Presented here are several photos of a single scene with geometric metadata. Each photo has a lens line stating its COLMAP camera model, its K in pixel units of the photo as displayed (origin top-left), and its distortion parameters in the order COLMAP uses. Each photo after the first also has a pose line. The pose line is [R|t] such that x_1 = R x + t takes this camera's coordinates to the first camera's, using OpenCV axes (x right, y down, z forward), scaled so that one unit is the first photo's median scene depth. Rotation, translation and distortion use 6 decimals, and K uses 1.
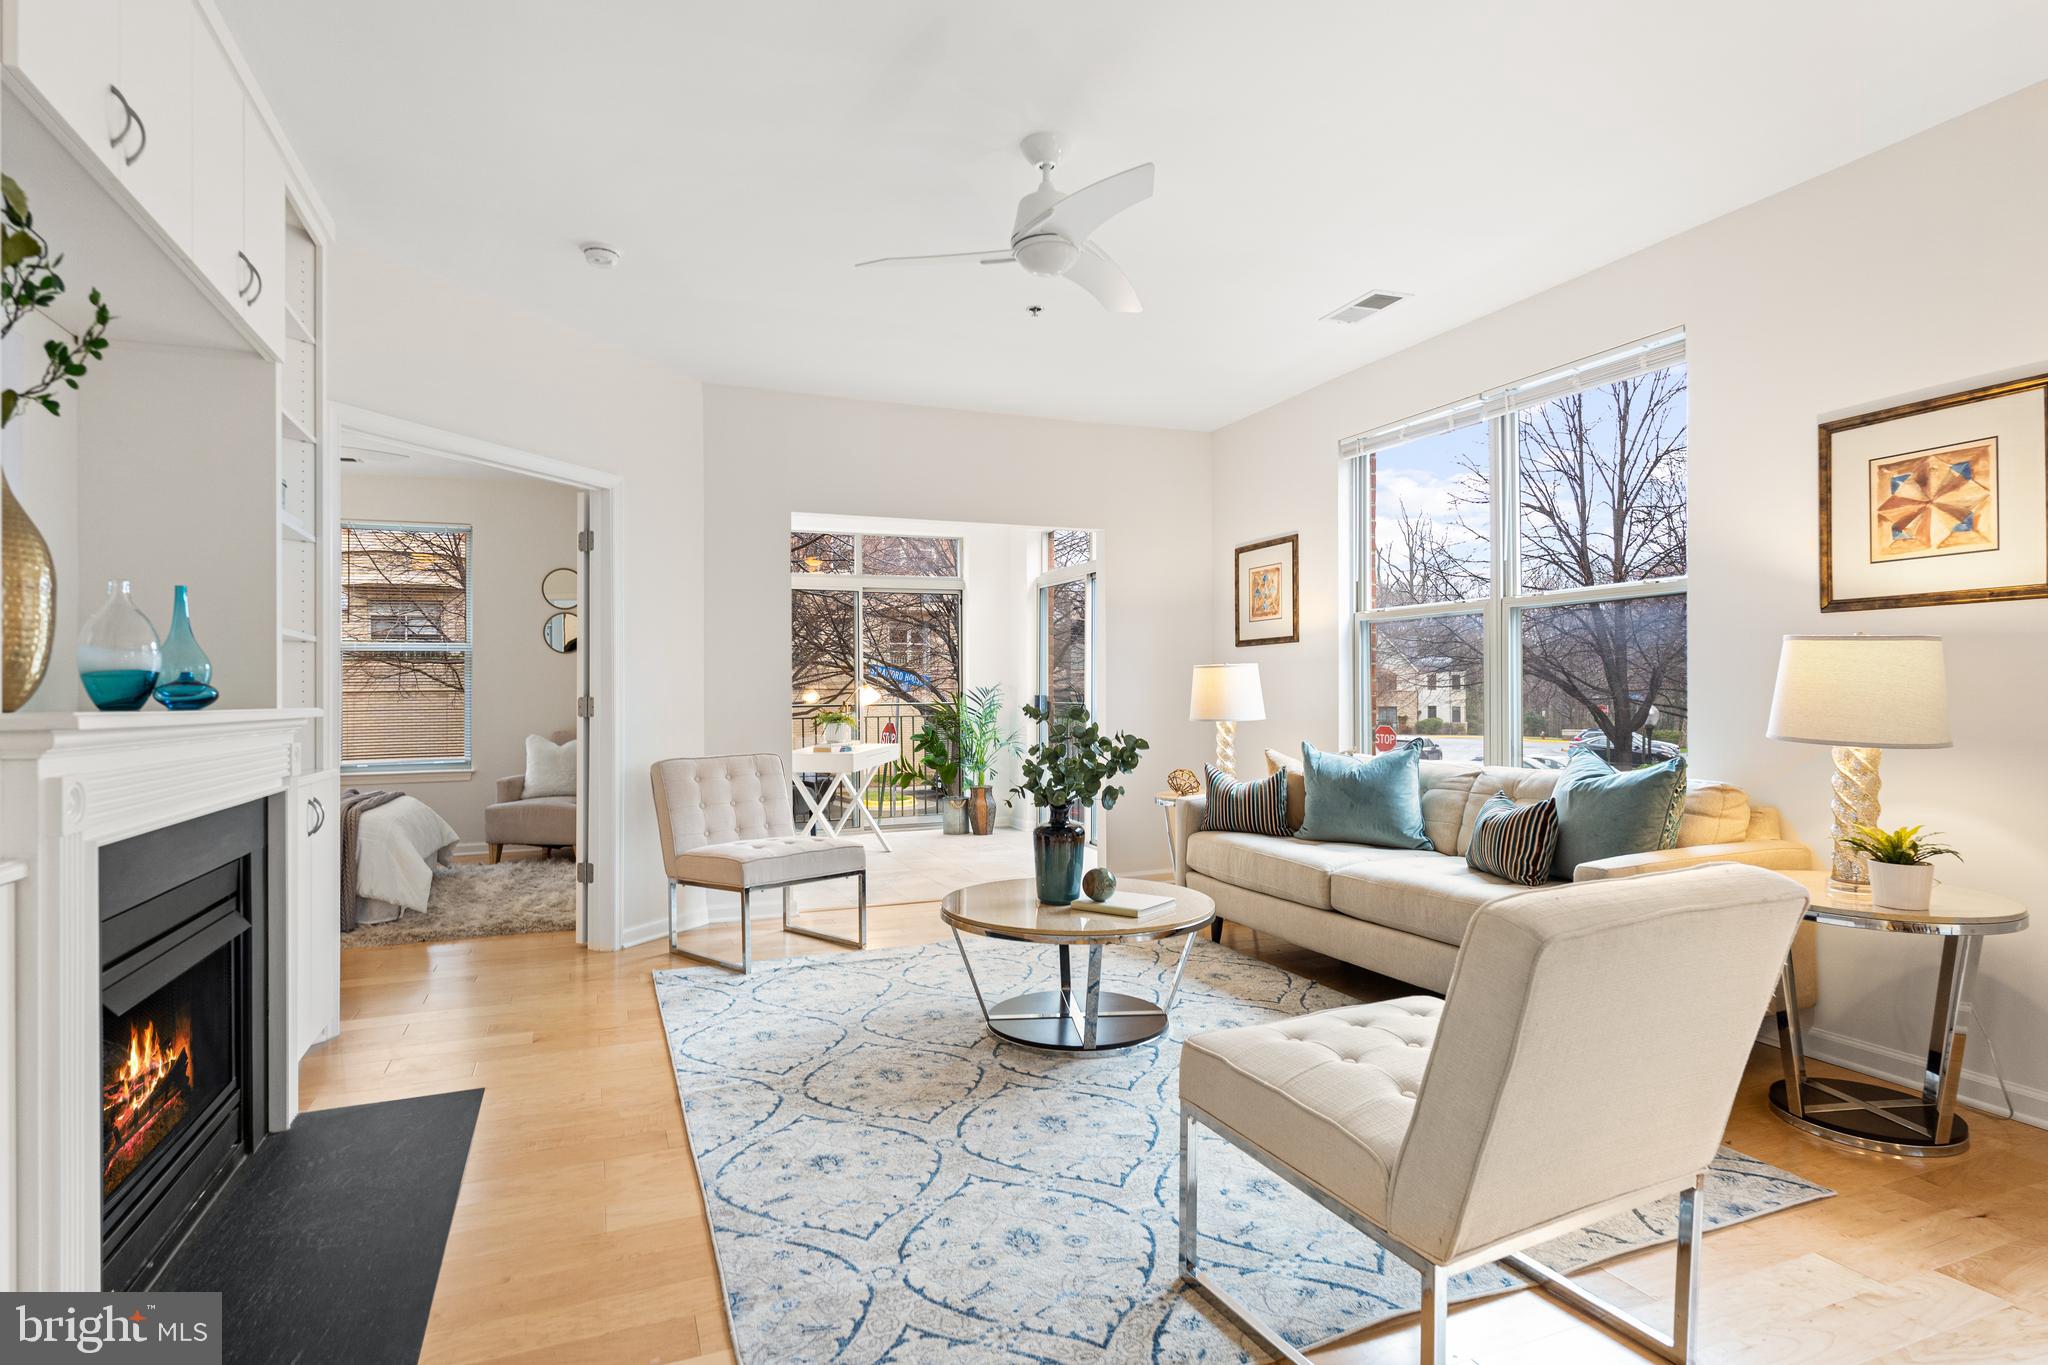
lens RADIAL K [[1048.0, 0, 1021.4], [0, 1048.0, 691.1], [0, 0, 1]] dist [-0.005486, 0.001652]
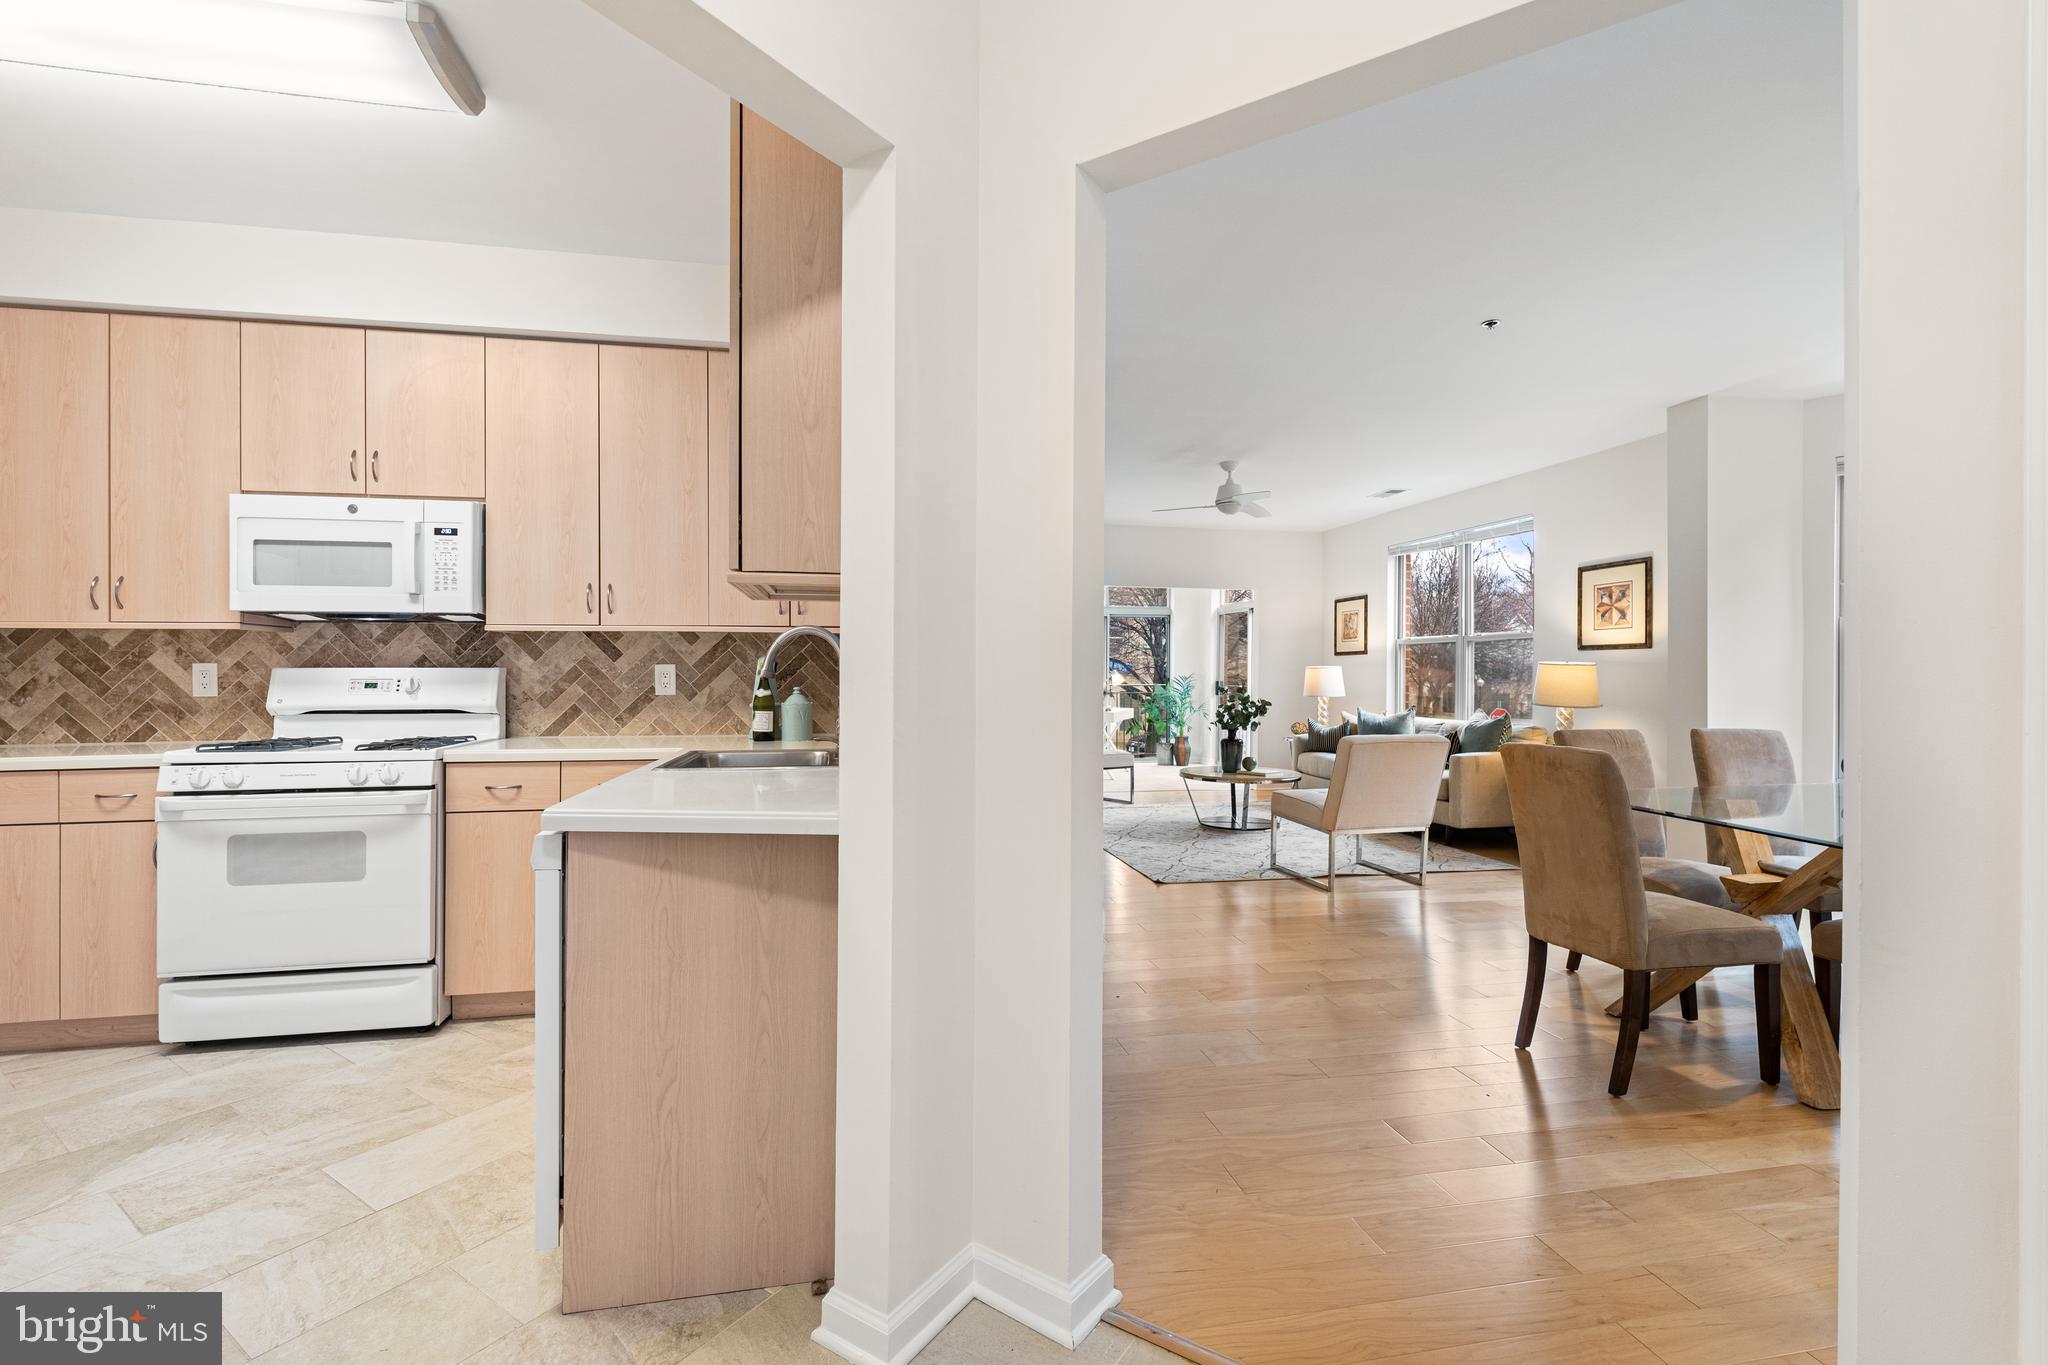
lens RADIAL K [[920.0, 0, 1025.6], [0, 920.0, 666.8], [0, 0, 1]] dist [-0.000532, -0.000741]
pose [[0.983499, 0.010759, -0.180593, -0.039495], [-0.012192, 0.999902, -0.006824, -0.009056], [0.180502, 0.008914, 0.983534, -0.908040]]
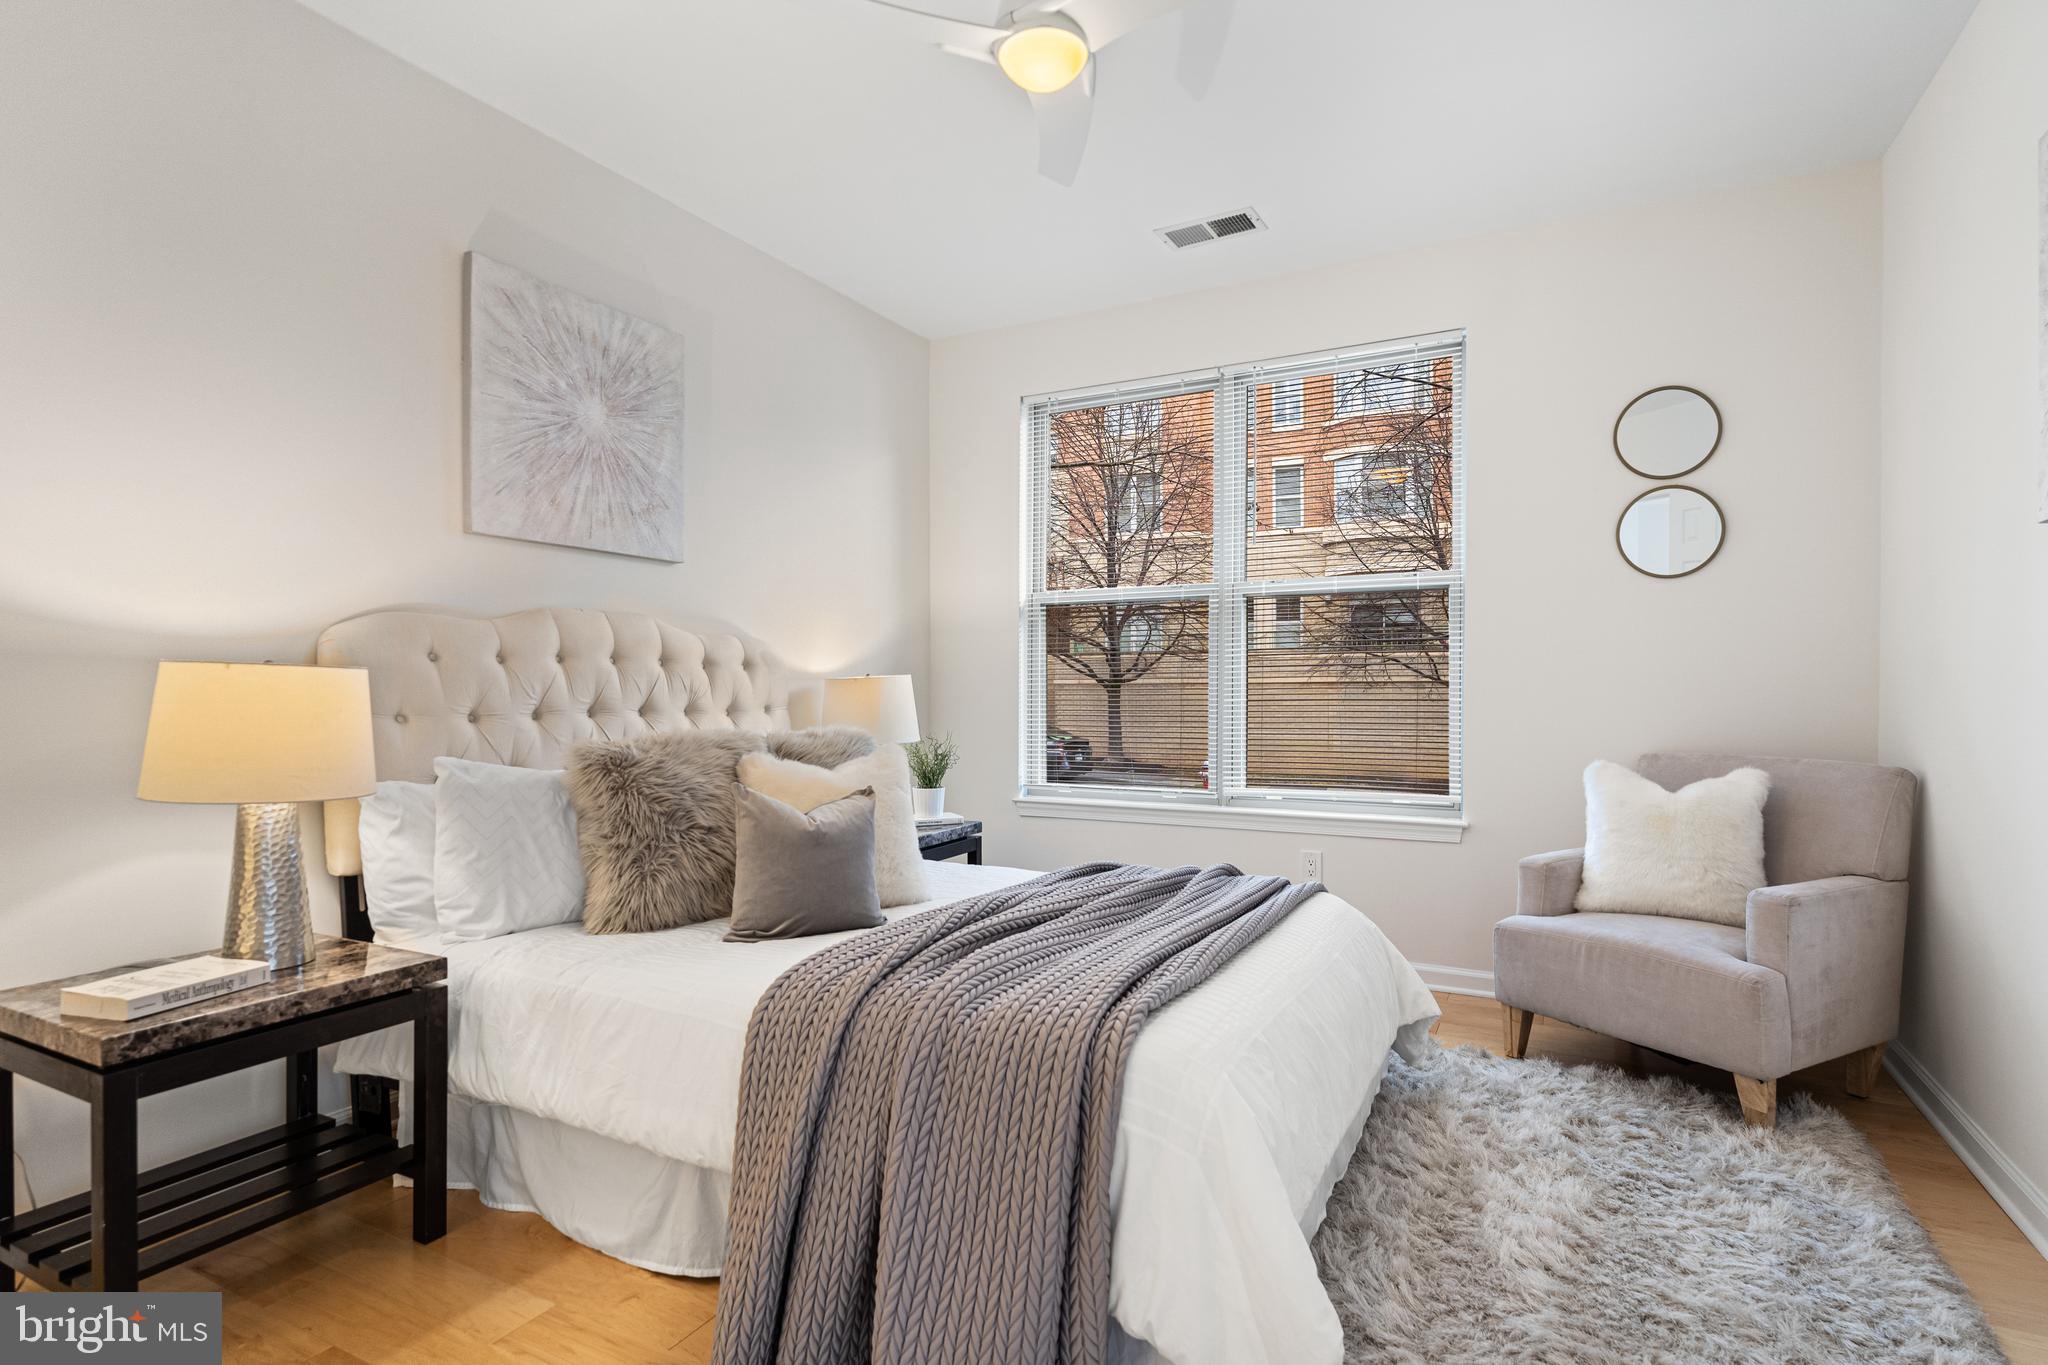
lens RADIAL K [[1048.0, 0, 1017.8], [0, 1048.0, 684.9], [0, 0, 1]] dist [-0.005486, 0.001652]
pose [[0.642280, 0.003148, -0.766463, -0.510854], [-0.004221, 0.999991, 0.000570, 0.019025], [0.766458, 0.002869, 0.642288, 0.944563]]
